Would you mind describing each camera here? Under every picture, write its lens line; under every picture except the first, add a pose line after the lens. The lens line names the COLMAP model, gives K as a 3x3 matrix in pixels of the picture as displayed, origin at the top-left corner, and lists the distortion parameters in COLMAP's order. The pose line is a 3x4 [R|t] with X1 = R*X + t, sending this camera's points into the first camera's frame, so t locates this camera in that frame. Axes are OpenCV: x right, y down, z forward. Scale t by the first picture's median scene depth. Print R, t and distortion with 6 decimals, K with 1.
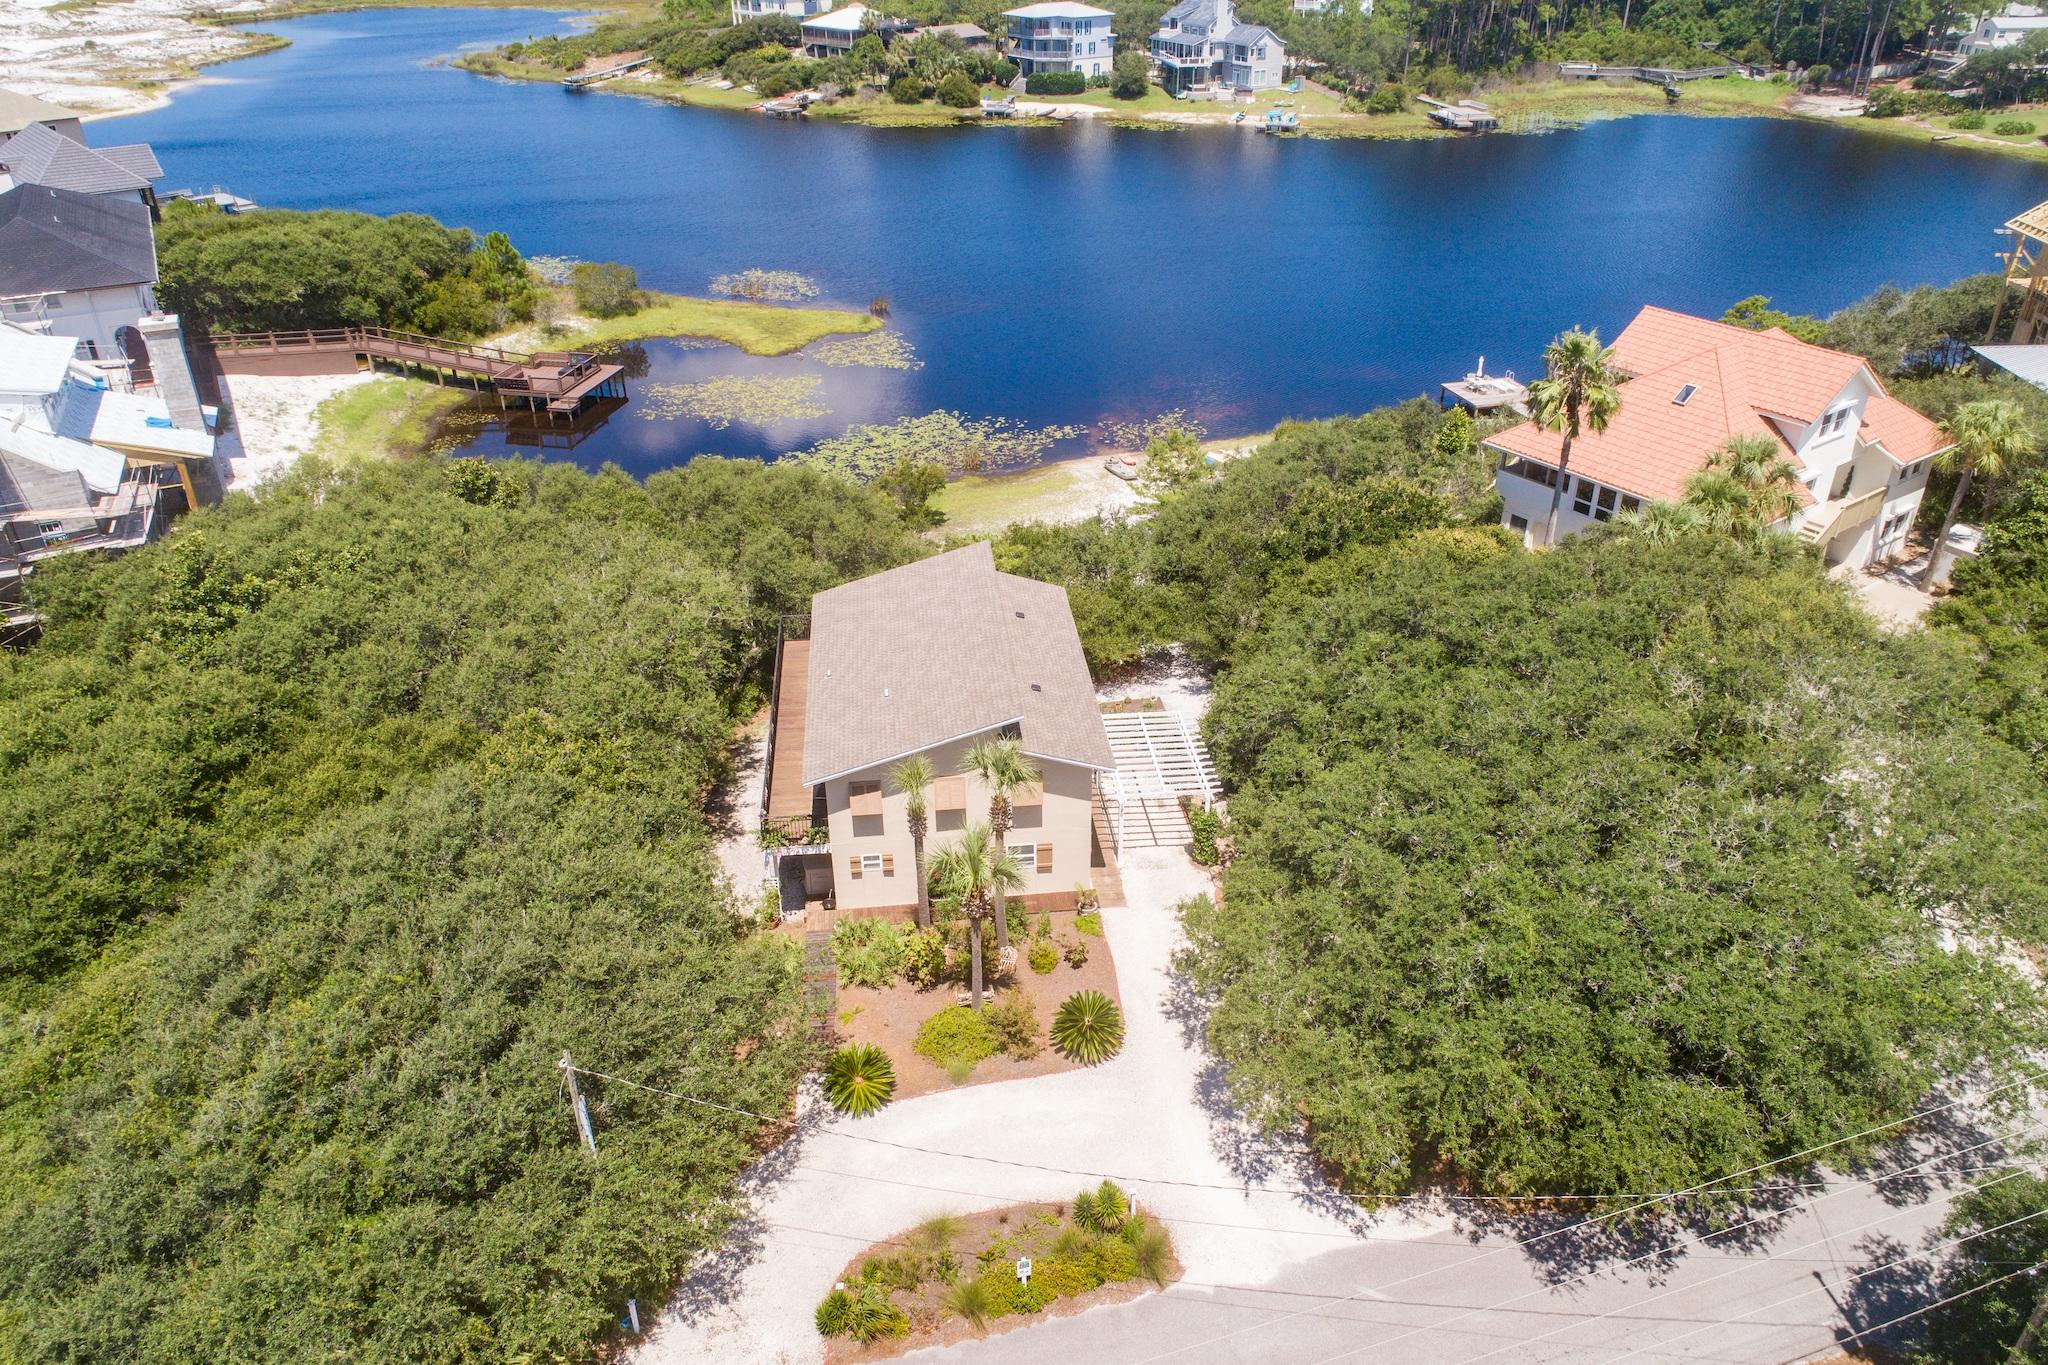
lens RADIAL K [[1445.4, 0, 1024.0], [0, 1445.4, 682.5], [0, 0, 1]] dist [-0.005900, 0.008471]
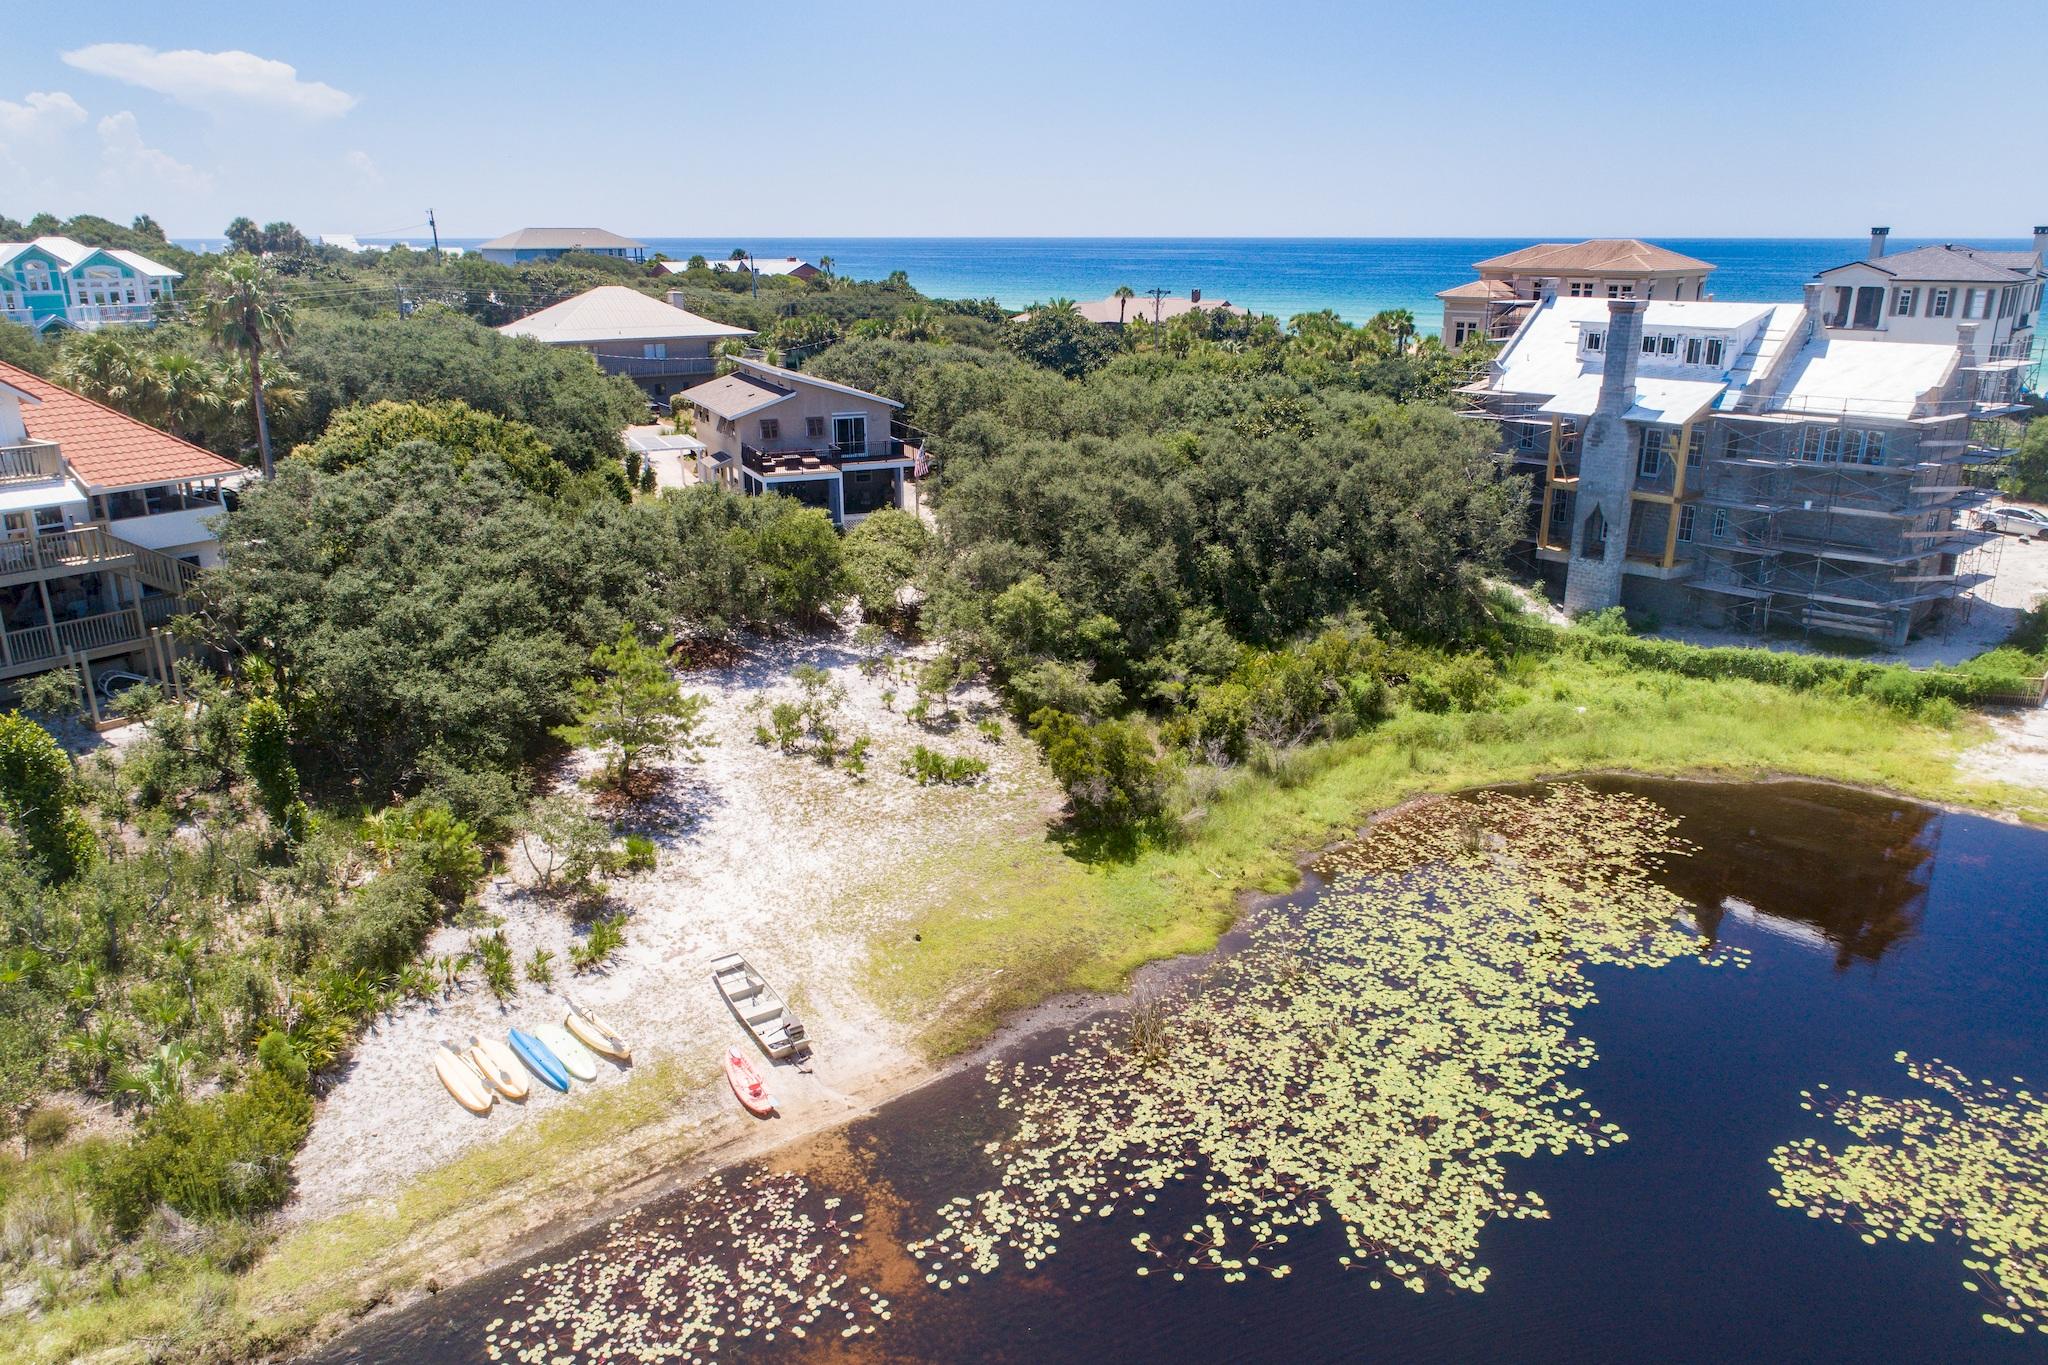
lens RADIAL K [[1445.4, 0, 1024.0], [0, 1445.4, 682.5], [0, 0, 1]] dist [-0.005900, 0.008471]
pose [[-0.948786, 0.098207, -0.300269, 0.088646], [-0.154305, 0.685314, 0.711713, -0.416699], [0.275673, 0.721596, -0.635062, 0.987987]]
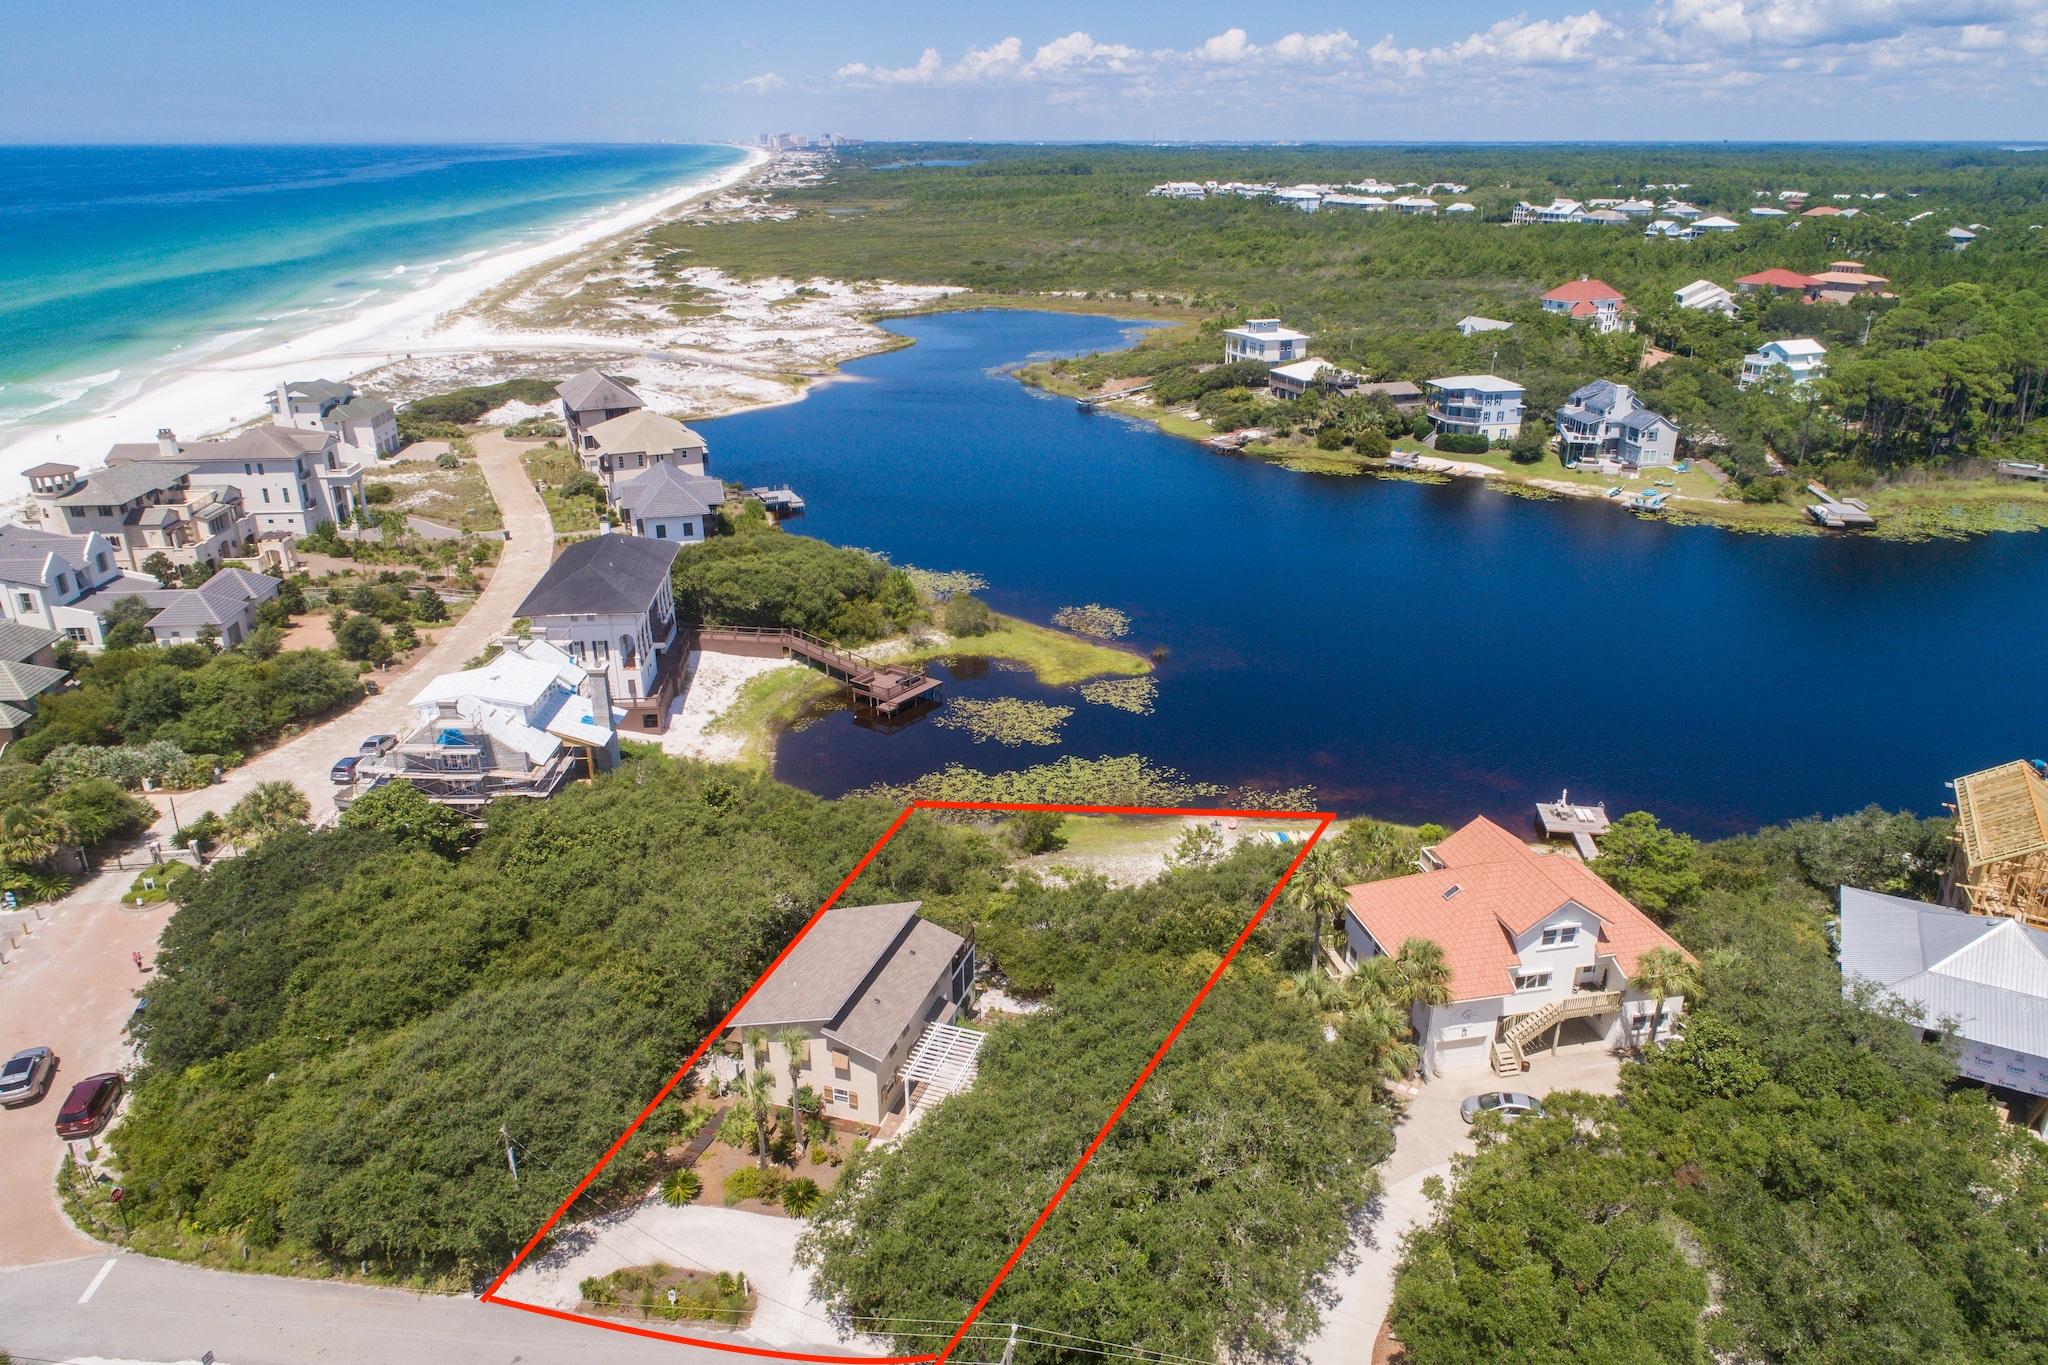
lens RADIAL K [[1376.6, 0, 1024.0], [0, 1376.6, 682.5], [0, 0, 1]] dist [-0.006213, 0.008929]
pose [[0.914499, 0.153813, -0.374209, 0.293045], [-0.204767, 0.973668, -0.100203, -0.096069], [0.348943, 0.168261, 0.921915, -0.212147]]
